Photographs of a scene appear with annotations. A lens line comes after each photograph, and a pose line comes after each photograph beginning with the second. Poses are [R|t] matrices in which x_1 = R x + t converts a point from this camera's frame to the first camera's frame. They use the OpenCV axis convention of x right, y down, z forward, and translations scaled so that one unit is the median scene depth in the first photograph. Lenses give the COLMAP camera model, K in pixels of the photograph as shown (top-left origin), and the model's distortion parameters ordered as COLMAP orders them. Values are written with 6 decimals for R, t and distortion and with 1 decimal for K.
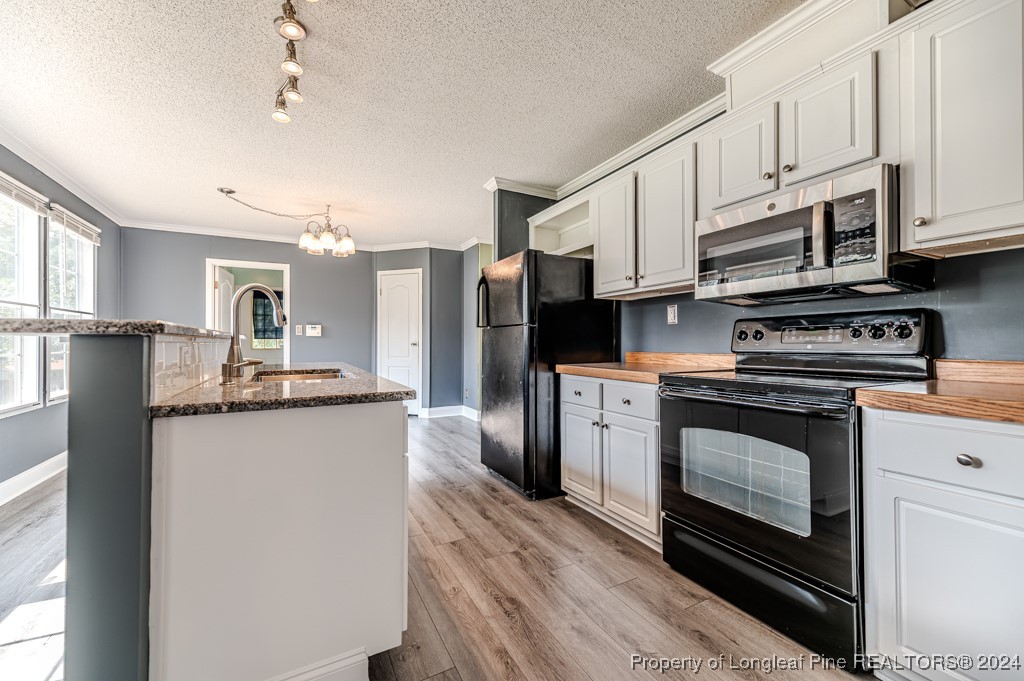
lens RADIAL K [[409.7, 0, 510.7], [0, 409.7, 338.5], [0, 0, 1]] dist [0.017332, -0.005258]
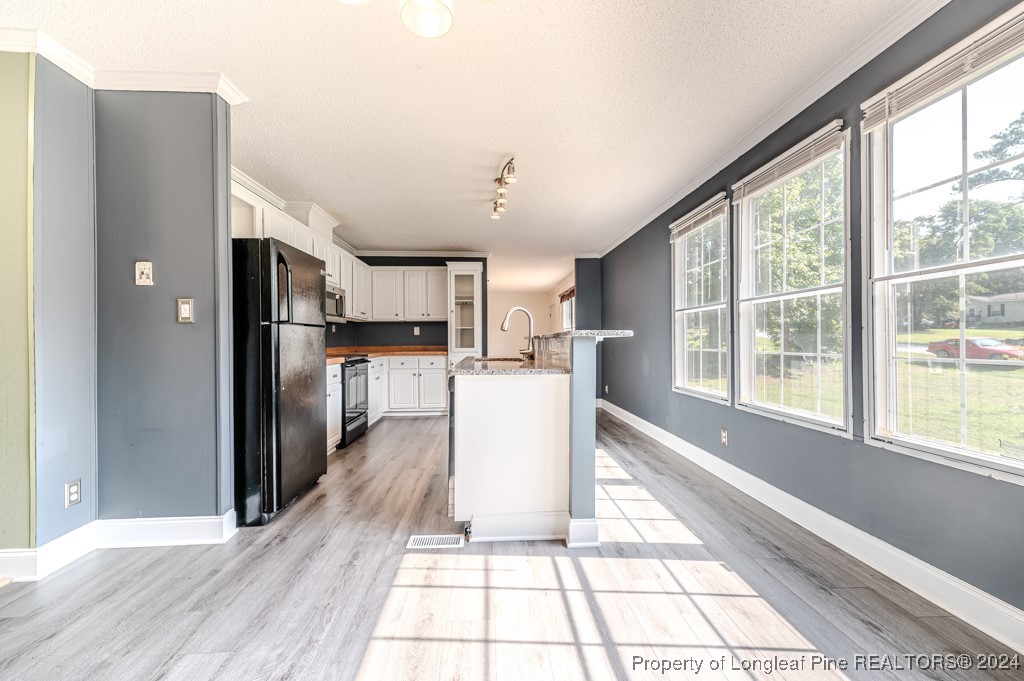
lens RADIAL K [[409.7, 0, 508.0], [0, 409.7, 337.5], [0, 0, 1]] dist [0.017332, -0.005258]
pose [[-0.900171, 0.012508, 0.435358, -1.129179], [0.008570, 0.999903, -0.011007, 0.012304], [-0.435453, -0.006177, -0.900190, 2.213644]]
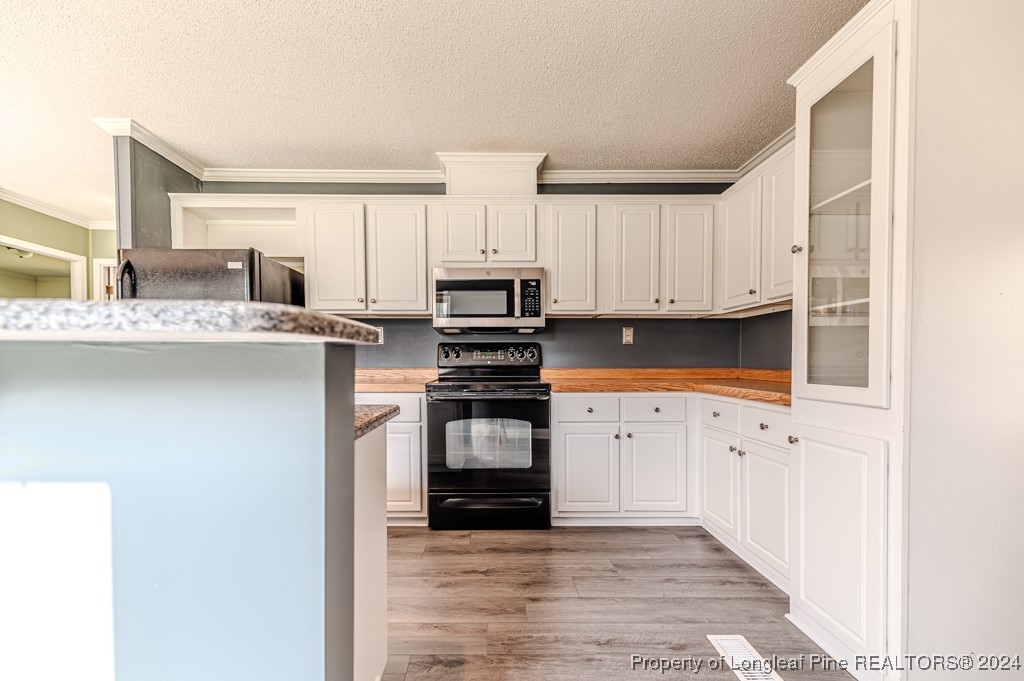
lens RADIAL K [[409.7, 0, 511.8], [0, 409.7, 364.3], [0, 0, 1]] dist [0.017332, -0.005258]
pose [[0.455923, -0.002320, 0.890016, -0.592342], [-0.011146, 0.999903, 0.008316, 0.011303], [-0.889949, -0.013711, 0.455853, 0.169425]]
